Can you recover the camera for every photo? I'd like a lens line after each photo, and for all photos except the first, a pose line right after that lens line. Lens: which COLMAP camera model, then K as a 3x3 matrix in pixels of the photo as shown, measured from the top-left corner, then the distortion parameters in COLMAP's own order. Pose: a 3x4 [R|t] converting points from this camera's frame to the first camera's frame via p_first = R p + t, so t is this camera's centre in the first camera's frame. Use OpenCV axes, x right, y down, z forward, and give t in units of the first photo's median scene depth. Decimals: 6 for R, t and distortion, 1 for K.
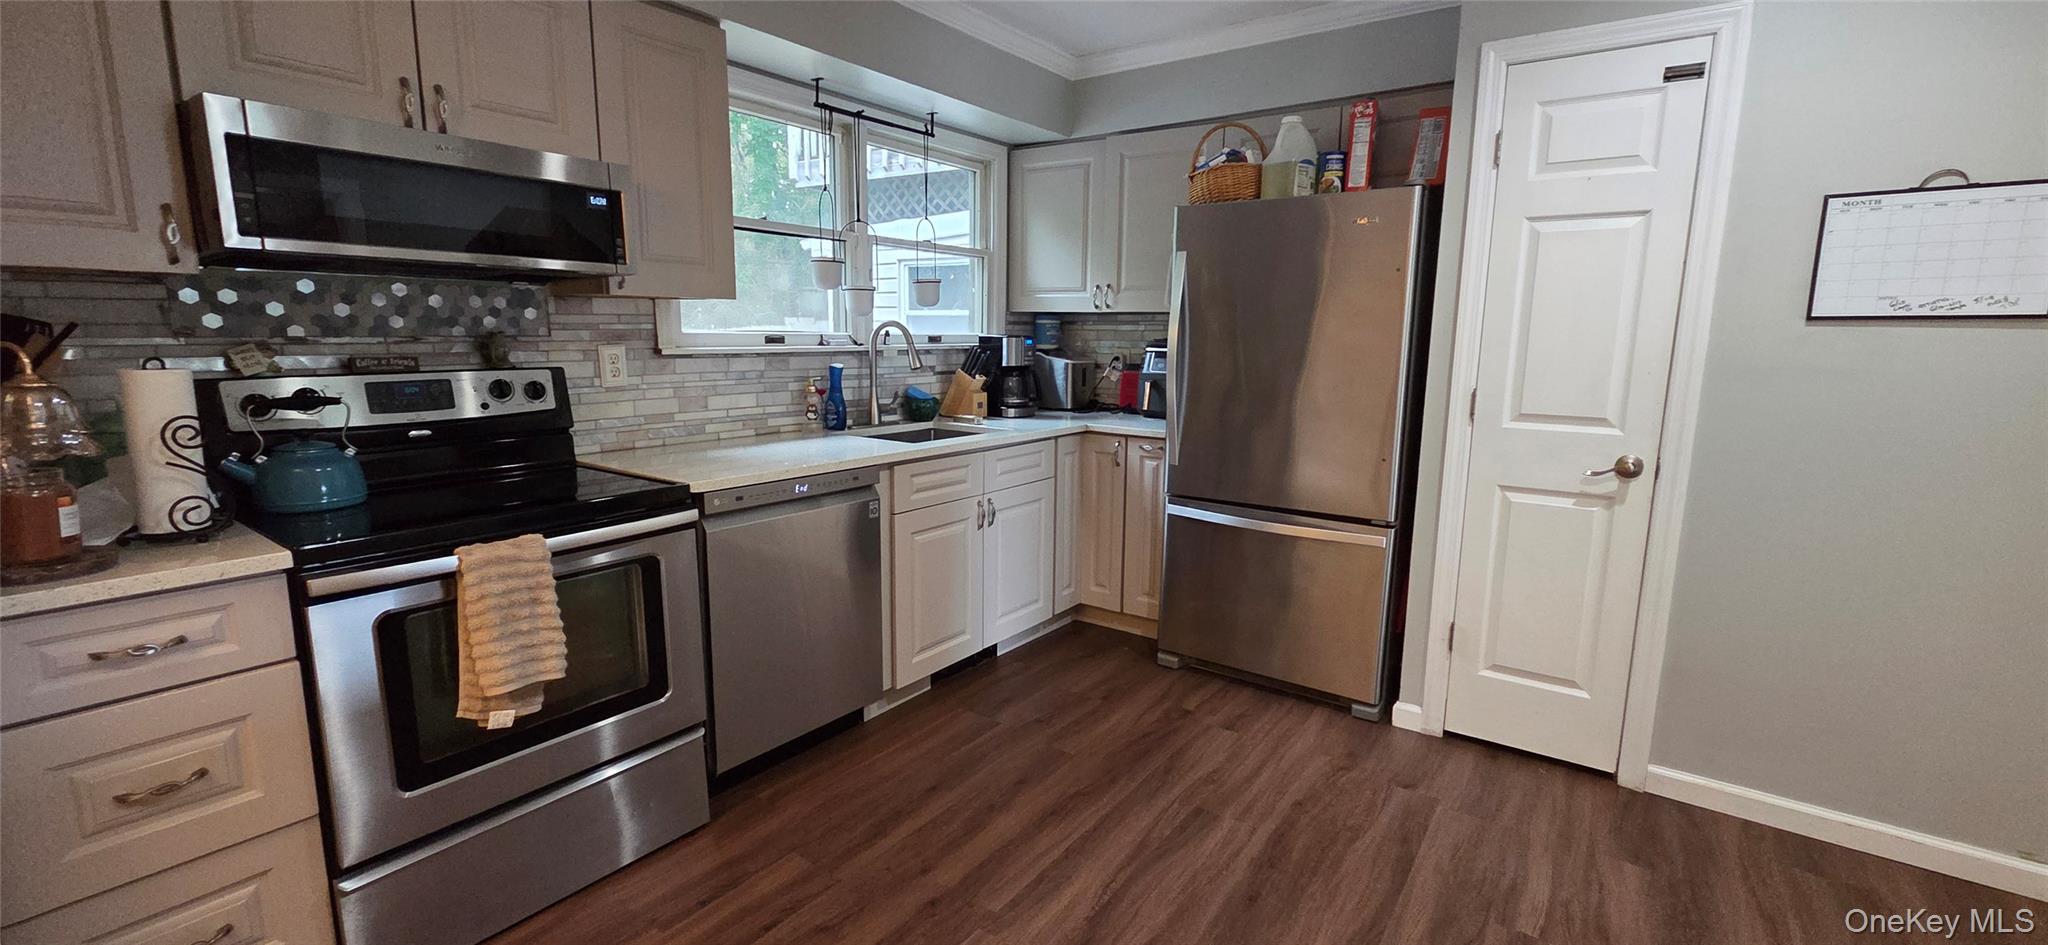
lens RADIAL K [[836.5, 0, 1026.5], [0, 836.5, 466.3], [0, 0, 1]] dist [0.003613, 0.000172]
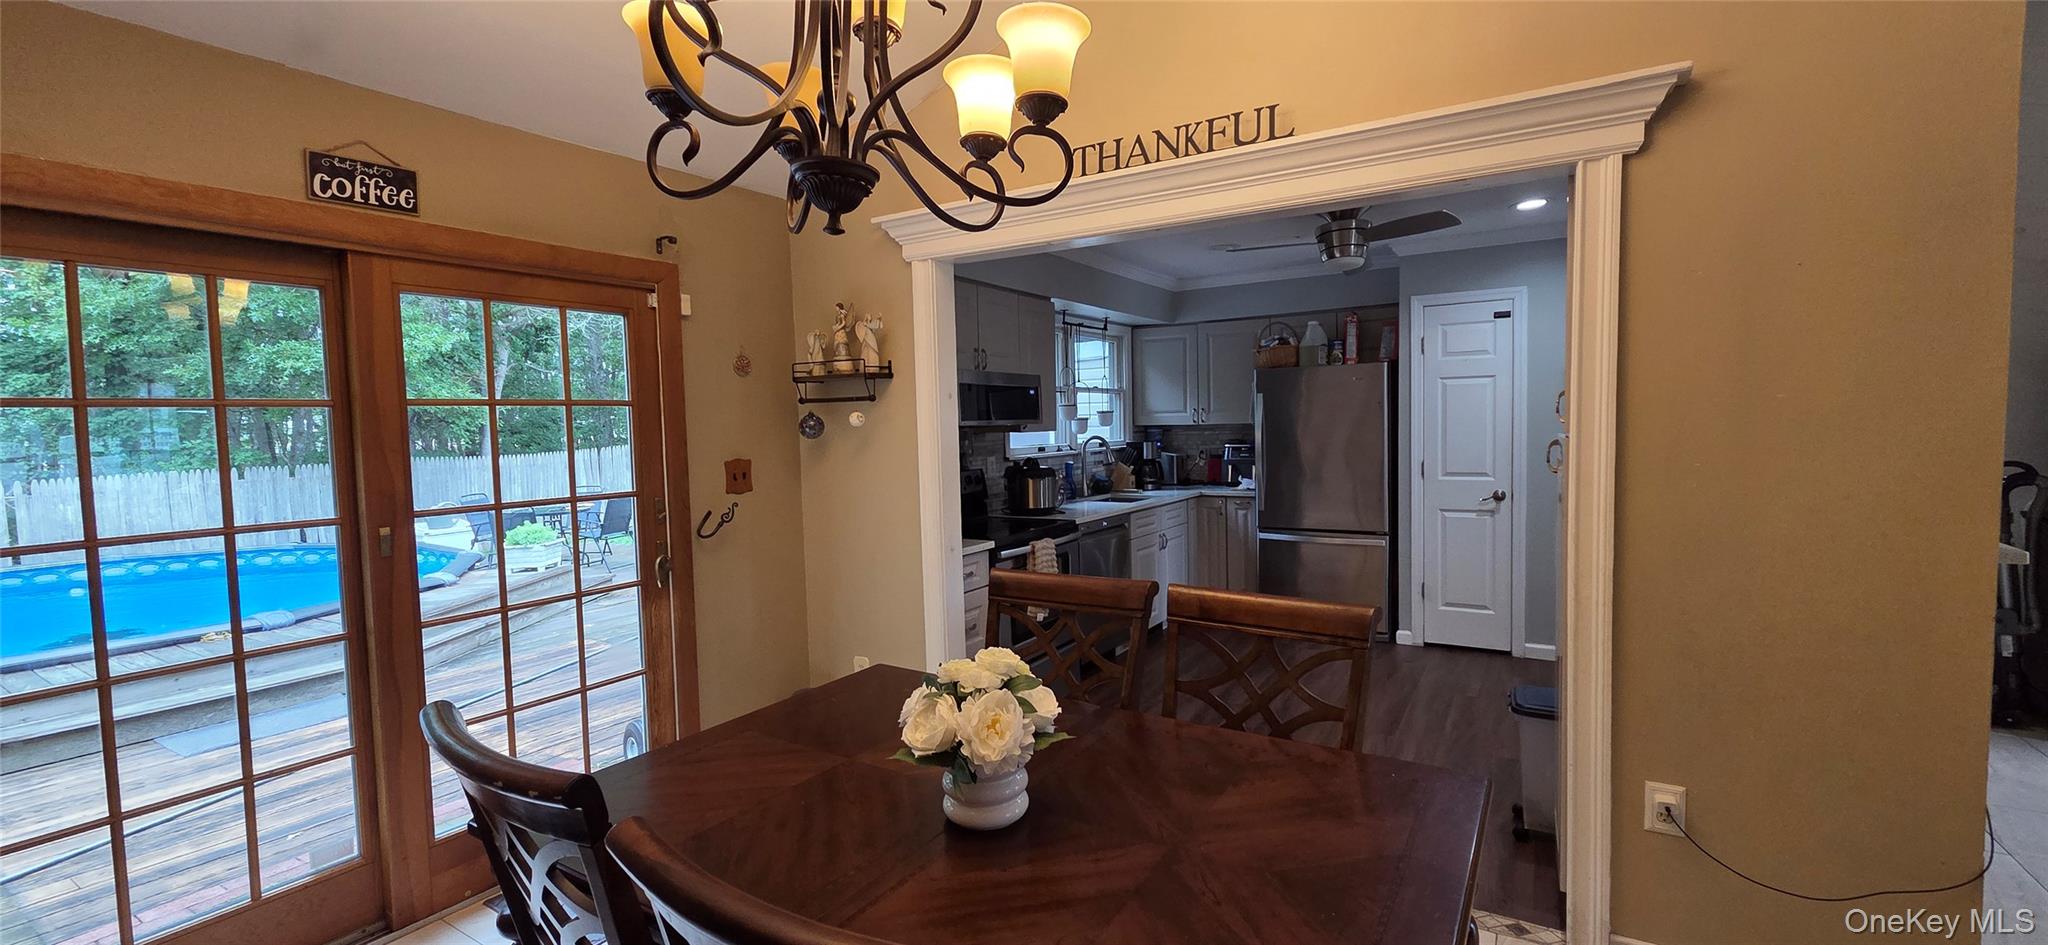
lens RADIAL K [[836.5, 0, 1027.4], [0, 836.5, 467.1], [0, 0, 1]] dist [0.003613, 0.000172]
pose [[0.996628, -0.040525, 0.071347, -0.494260], [0.047947, 0.993253, -0.105596, 0.078947], [-0.066587, 0.108661, 0.991846, -0.826030]]
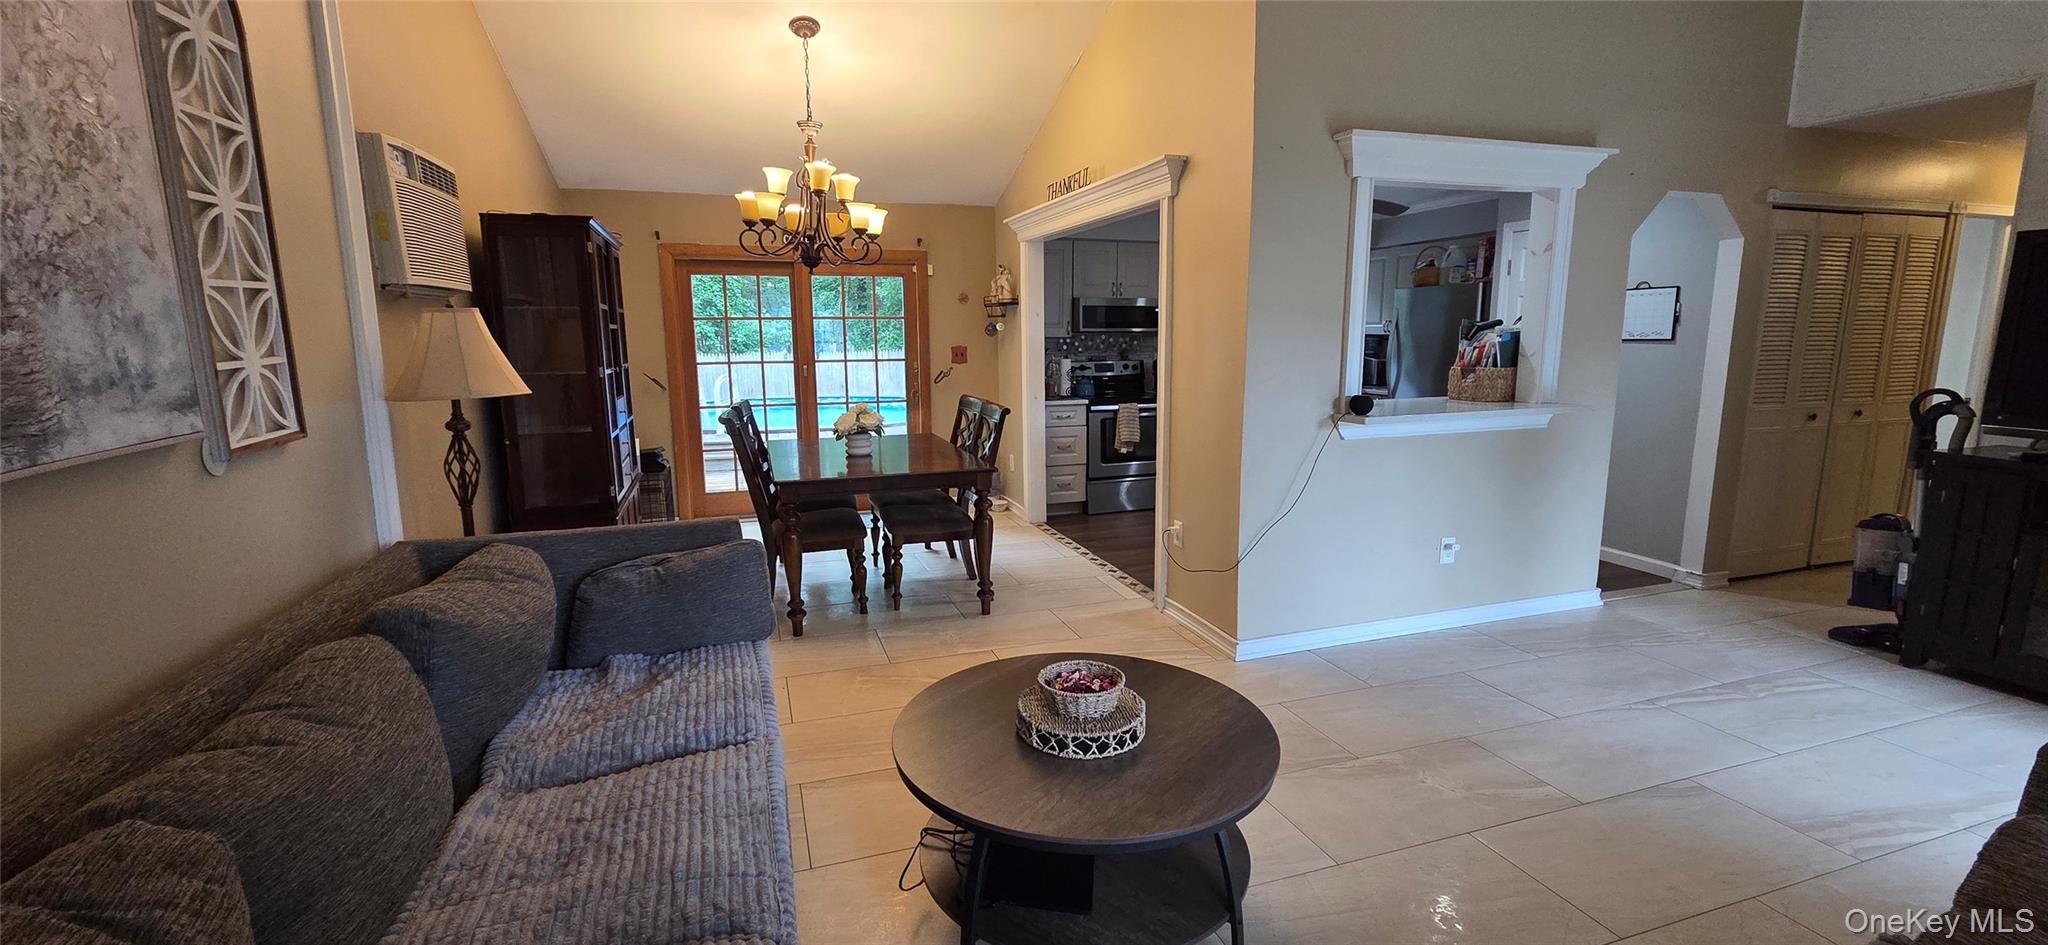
lens RADIAL K [[836.5, 0, 1019.7], [0, 836.5, 469.2], [0, 0, 1]] dist [0.003613, 0.000172]
pose [[0.812624, 0.076931, -0.577688, 0.732809], [-0.079727, 0.996605, 0.020568, 0.210253], [0.577309, 0.029343, 0.815998, -1.456534]]
